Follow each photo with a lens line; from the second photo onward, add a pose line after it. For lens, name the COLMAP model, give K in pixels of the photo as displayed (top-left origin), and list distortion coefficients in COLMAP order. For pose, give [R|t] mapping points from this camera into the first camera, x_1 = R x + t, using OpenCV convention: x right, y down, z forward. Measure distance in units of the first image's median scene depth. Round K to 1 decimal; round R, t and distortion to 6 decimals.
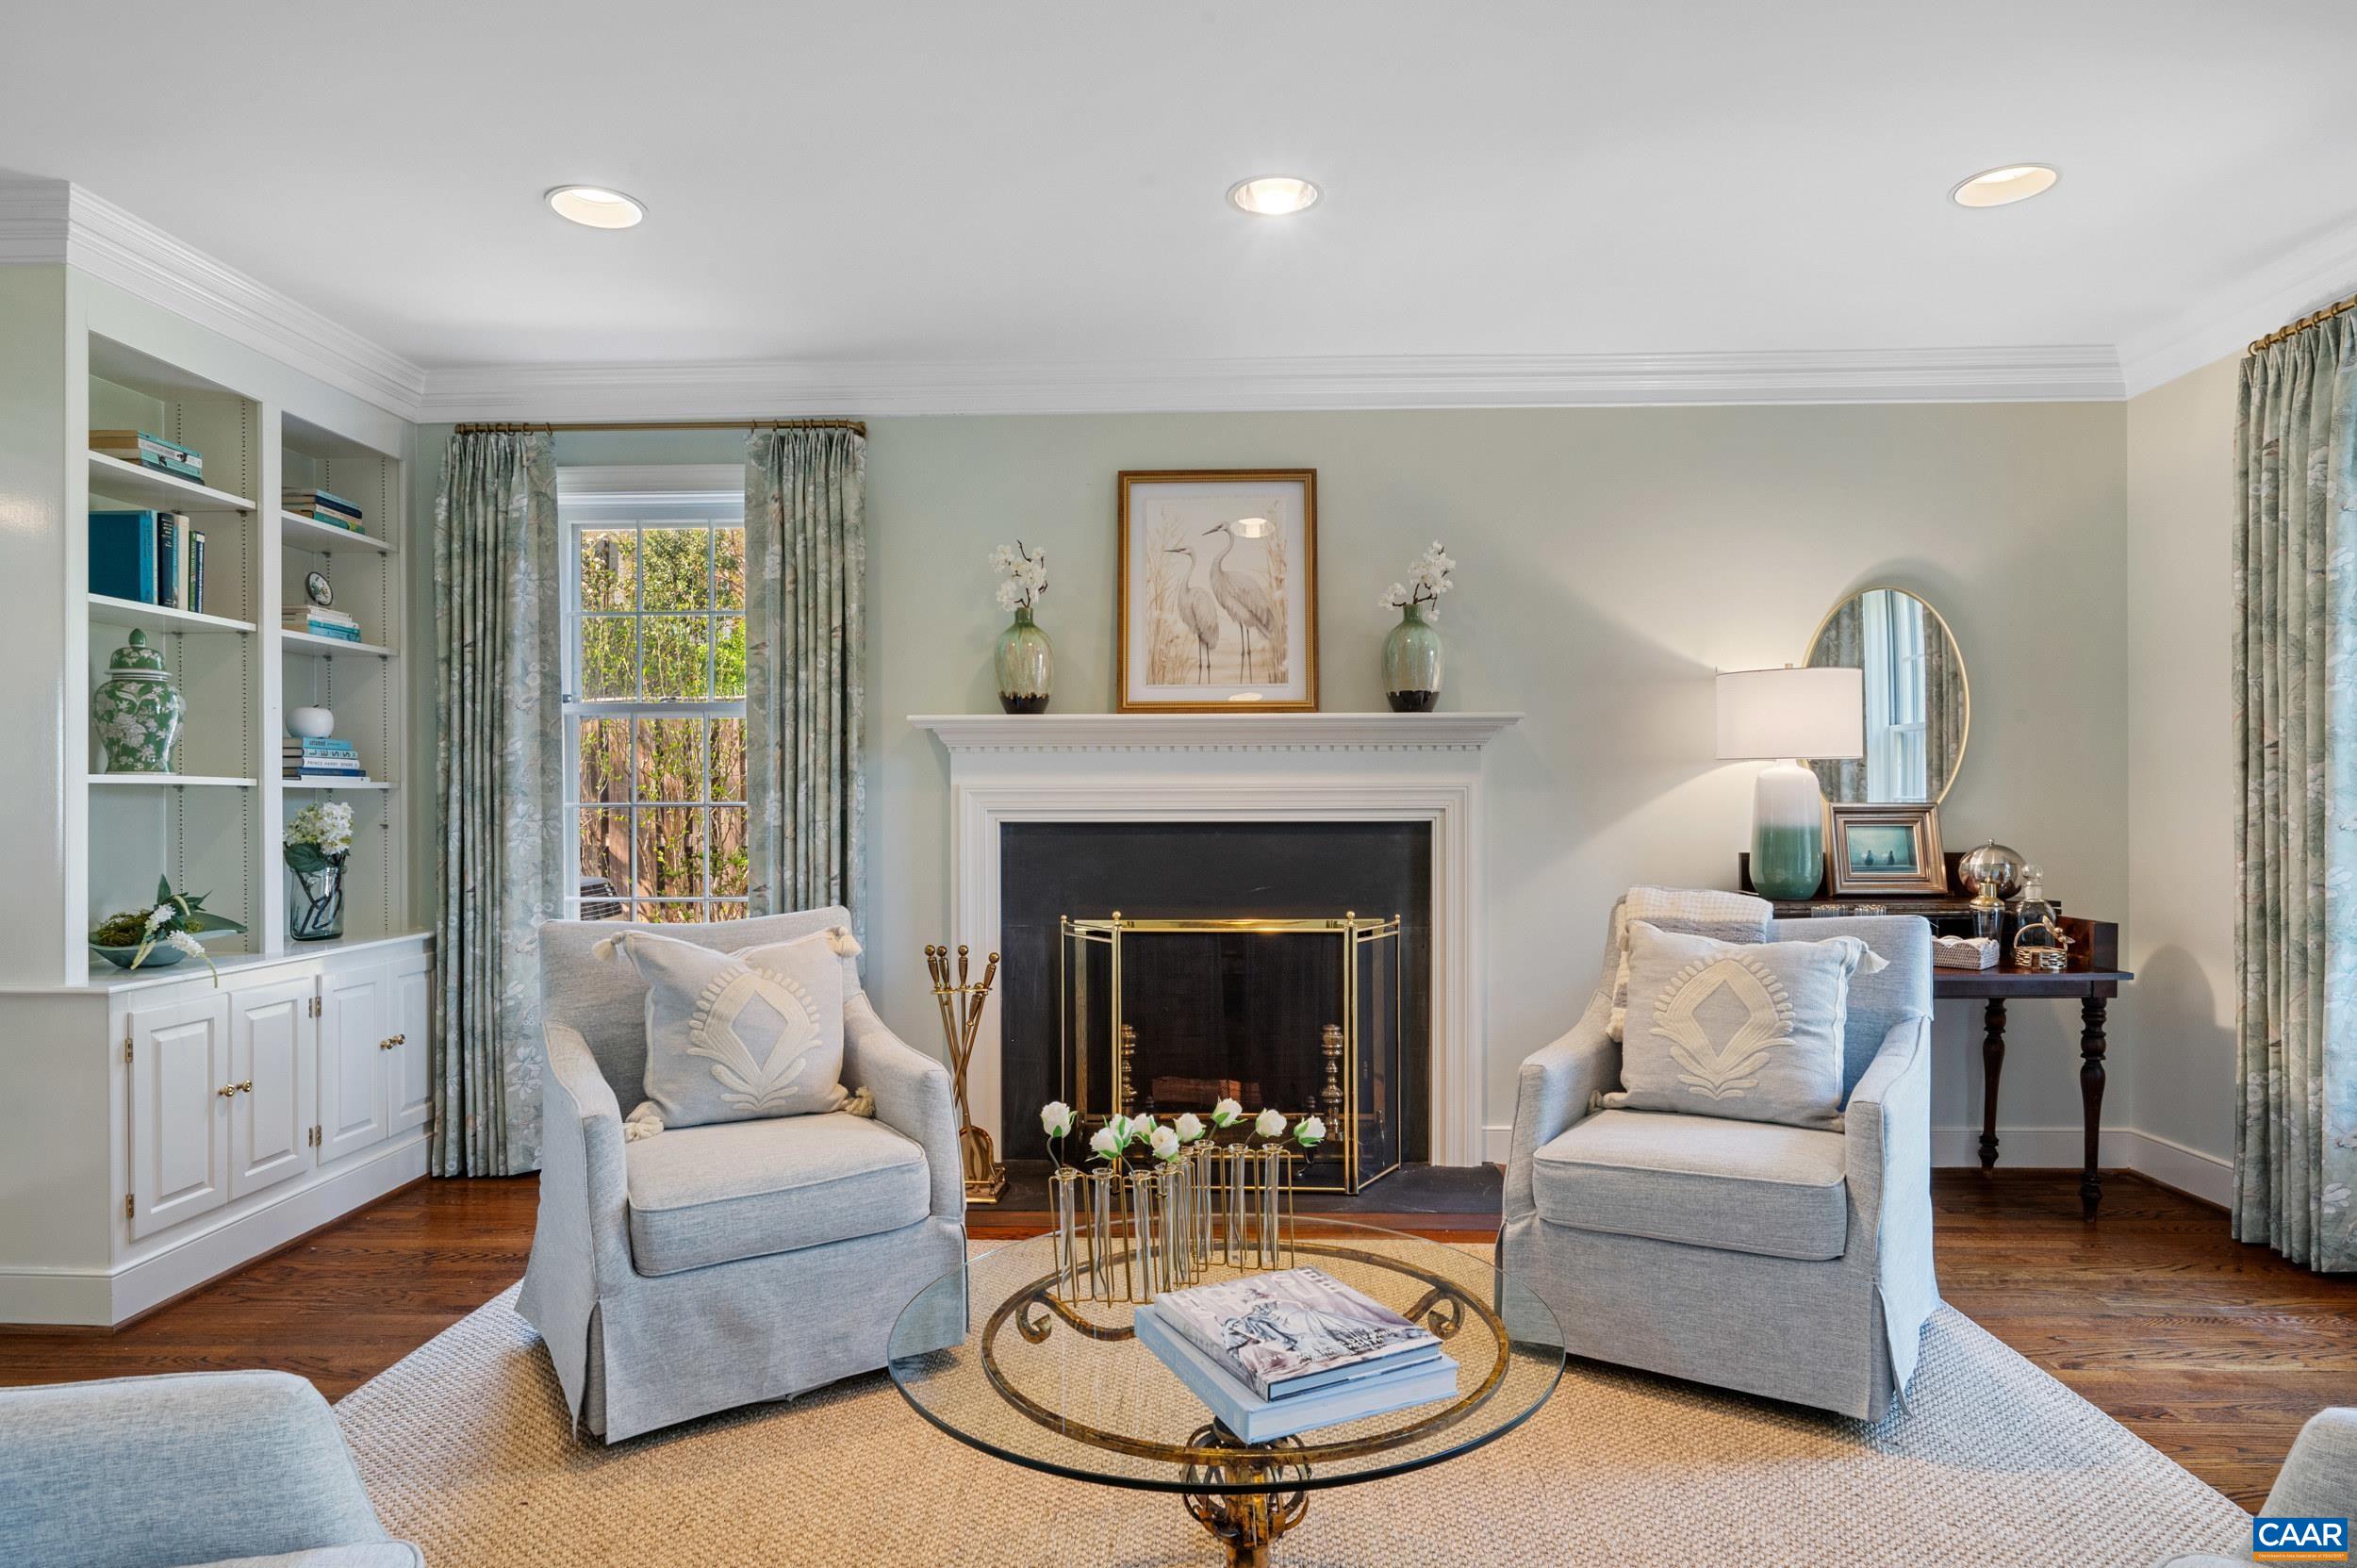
lens RADIAL K [[1340.3, 0, 1180.8], [0, 1340.3, 797.7], [0, 0, 1]] dist [-0.001966, -0.000735]
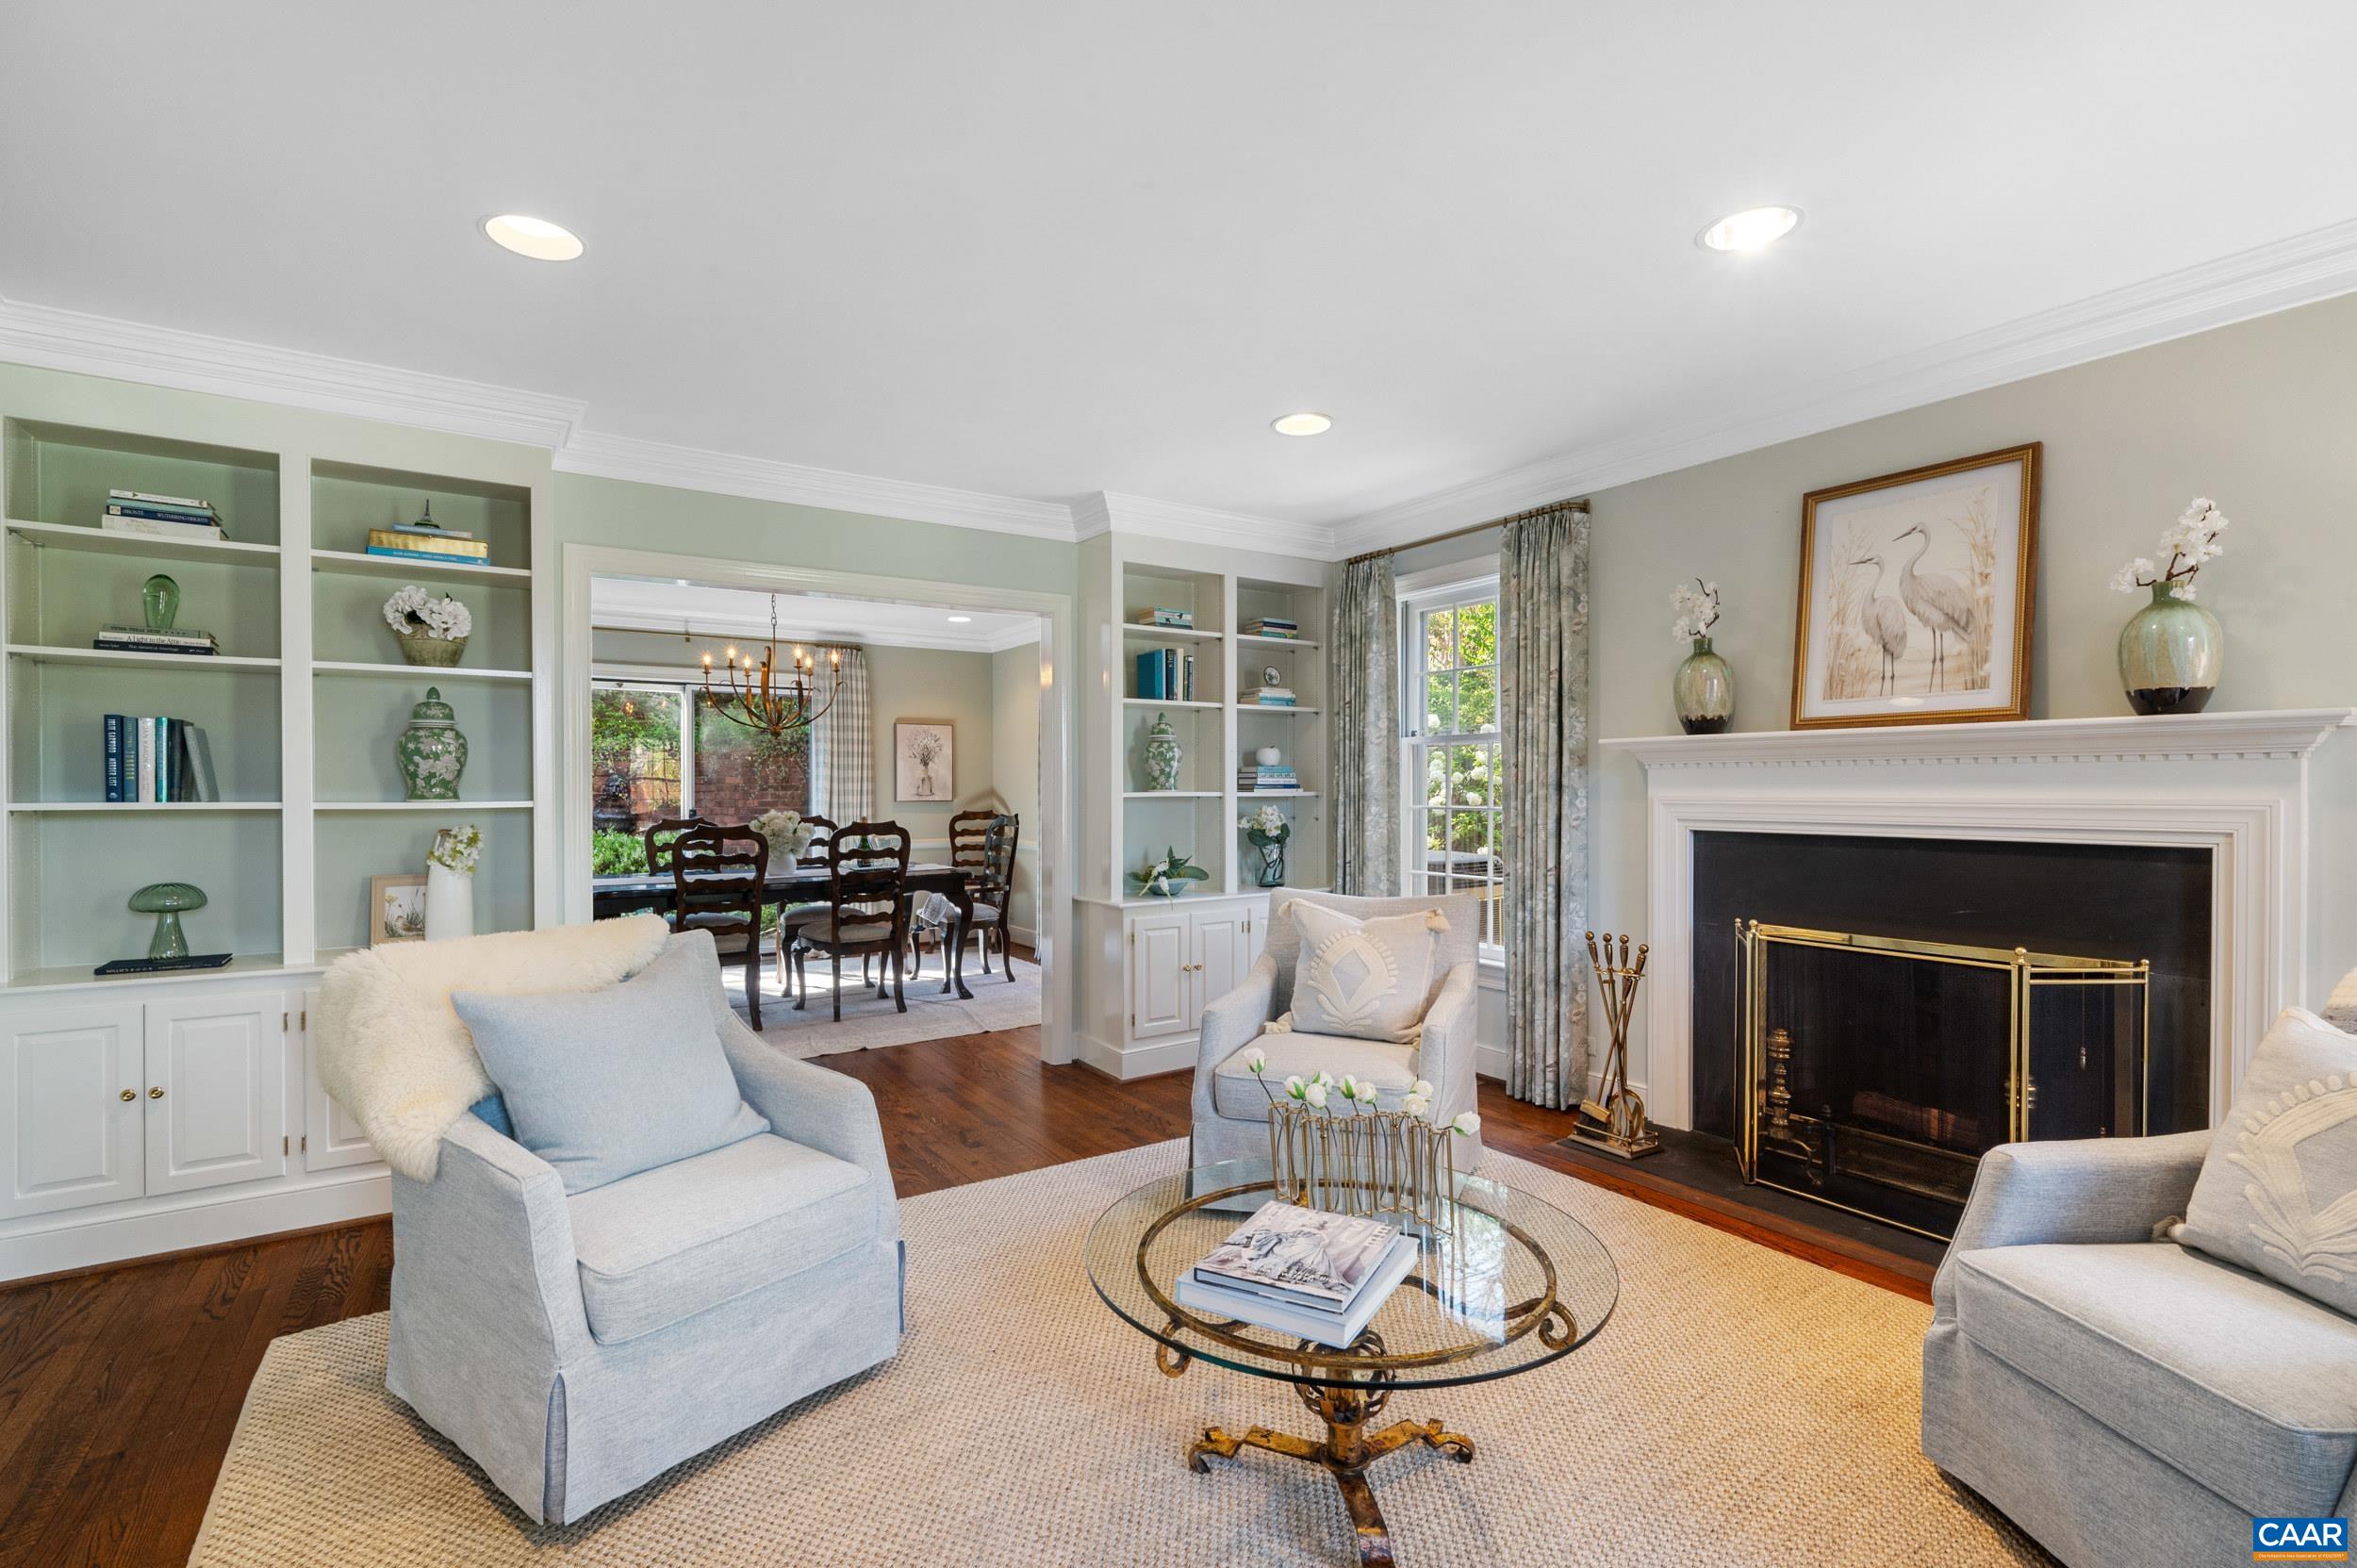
lens RADIAL K [[1075.2, 0, 1178.5], [0, 1075.2, 784.0], [0, 0, 1]] dist [0.002324, 0.000374]
pose [[0.571143, 0.000742, -0.820850, 0.371261], [0.004572, 0.999981, 0.004085, -0.026666], [0.820838, -0.006086, 0.571129, 0.133805]]
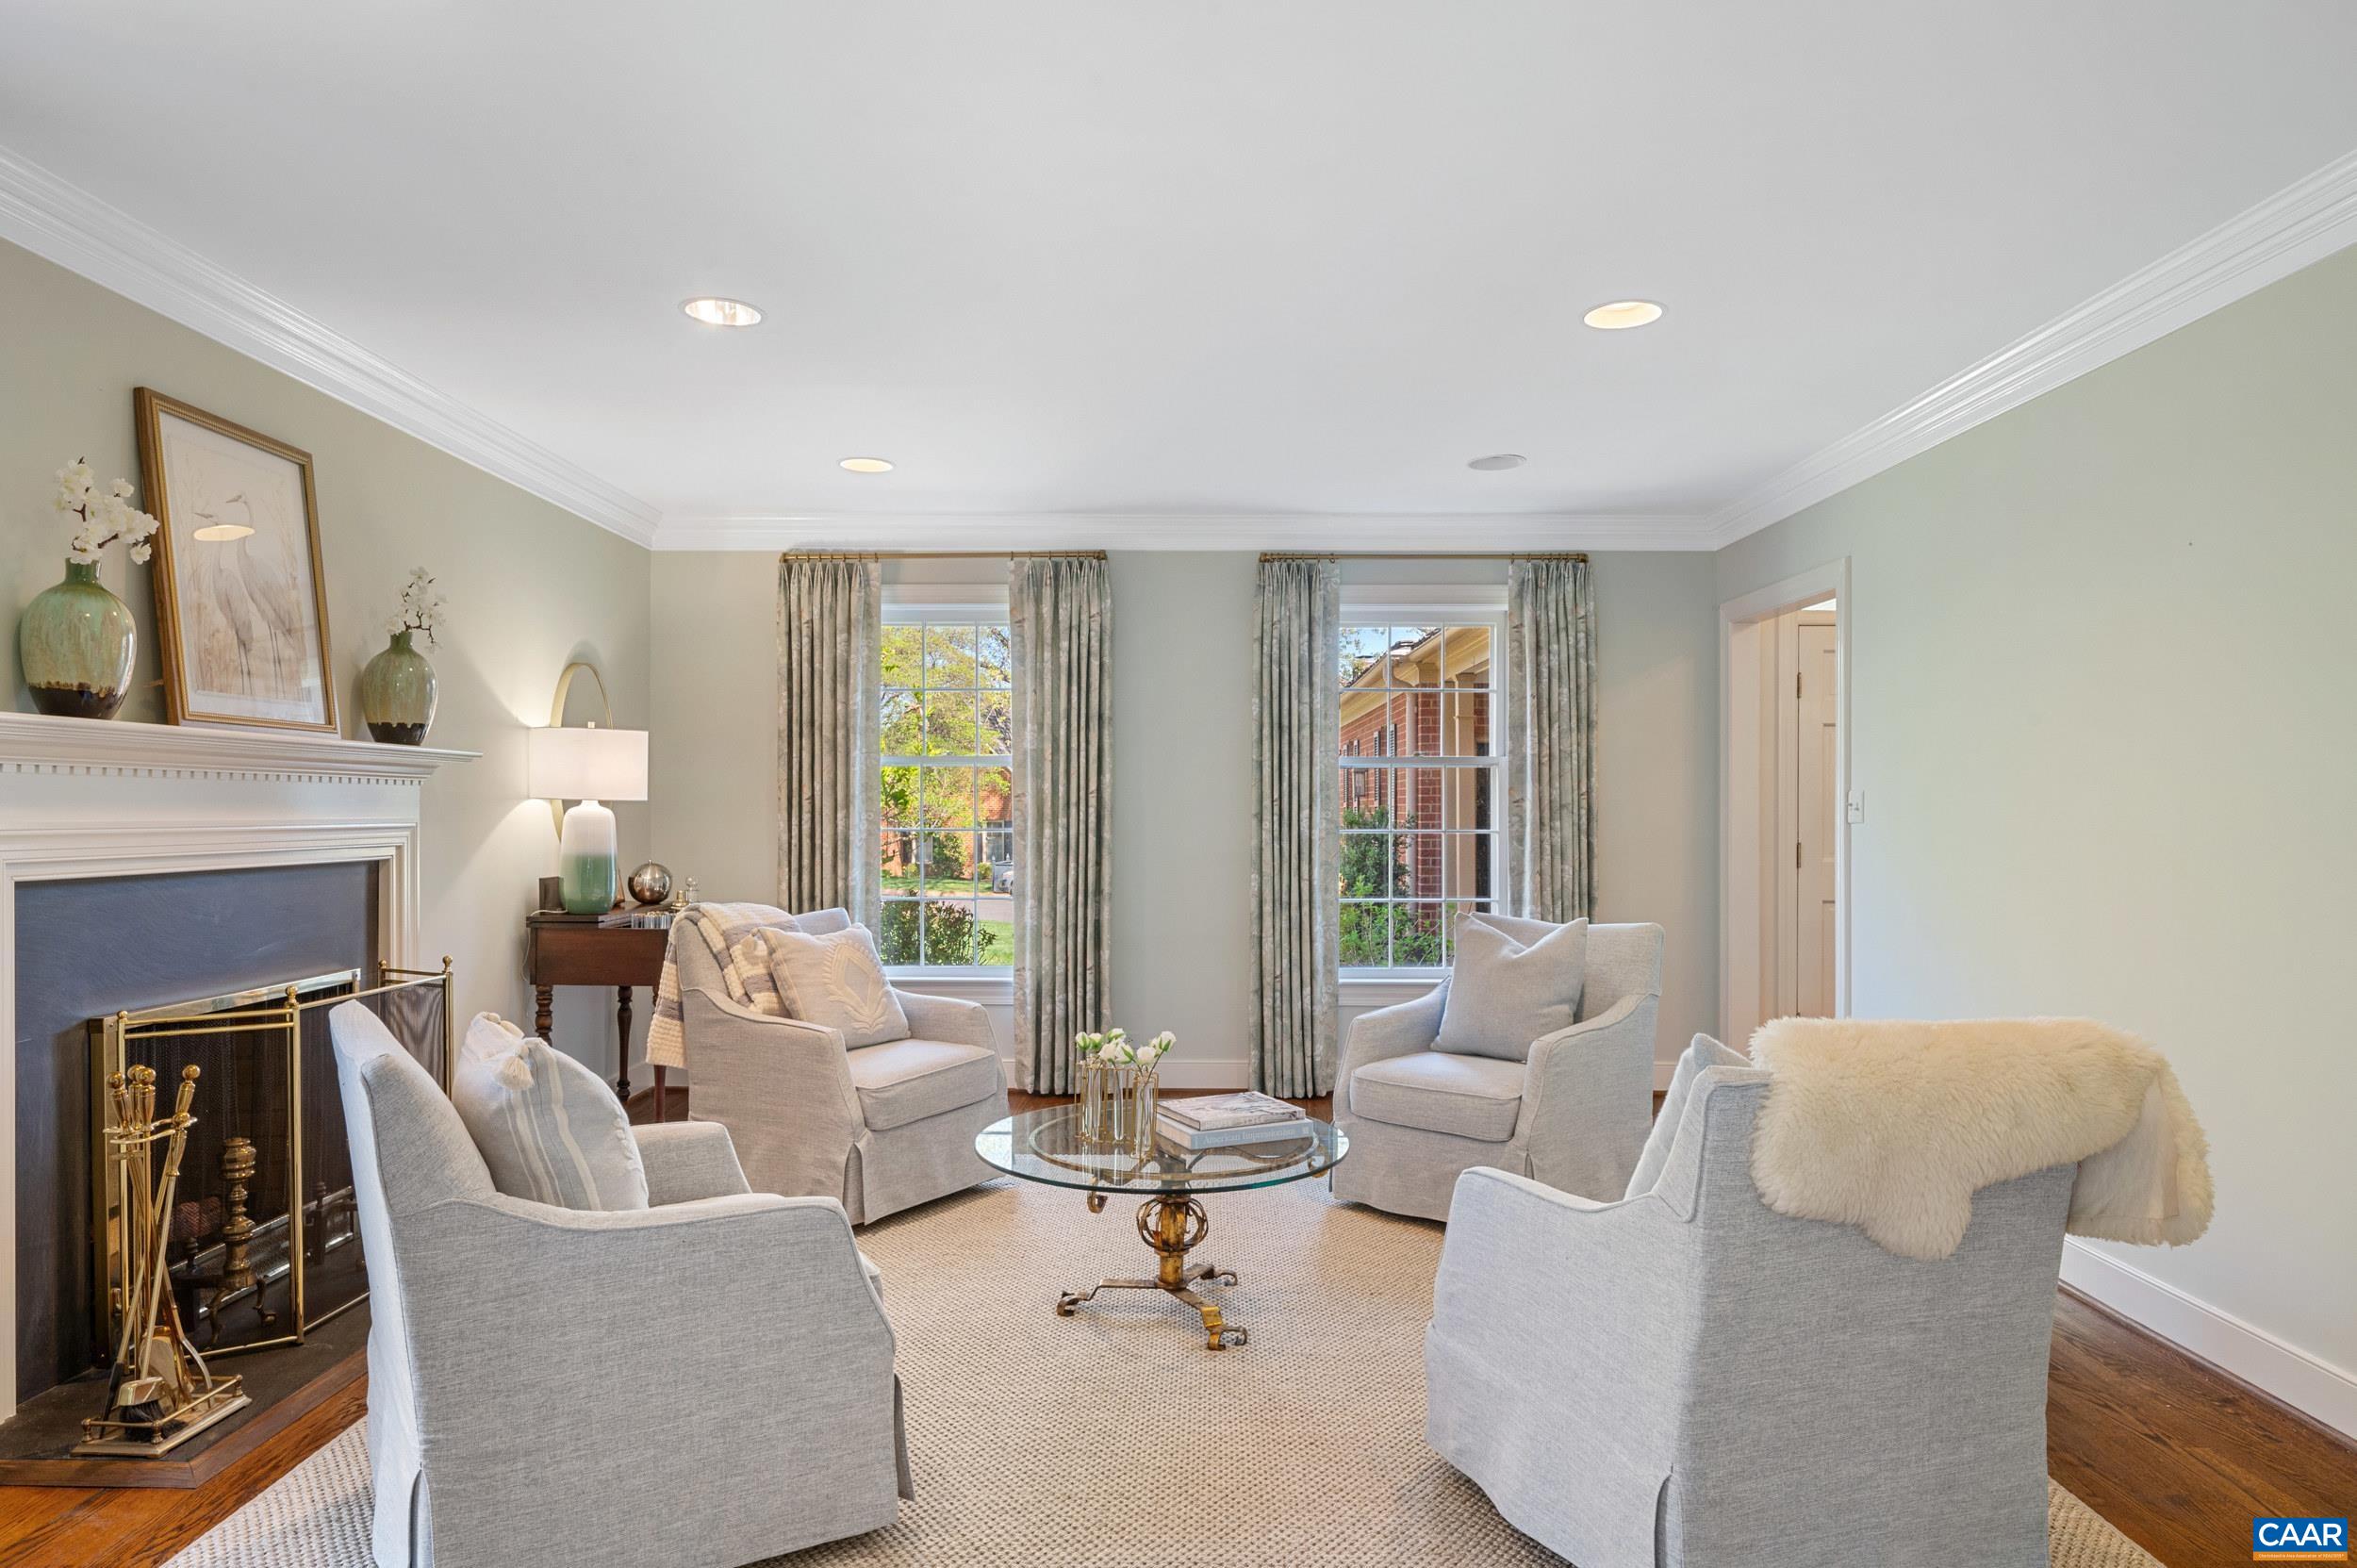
lens RADIAL K [[1408.9, 0, 1175.2], [0, 1408.9, 808.9], [0, 0, 1]] dist [-0.002331, -0.000632]
pose [[-0.010341, 0.003695, 0.999940, -0.836726], [-0.009138, 0.999951, -0.003789, -0.019654], [-0.999905, -0.009177, -0.010306, 0.465488]]
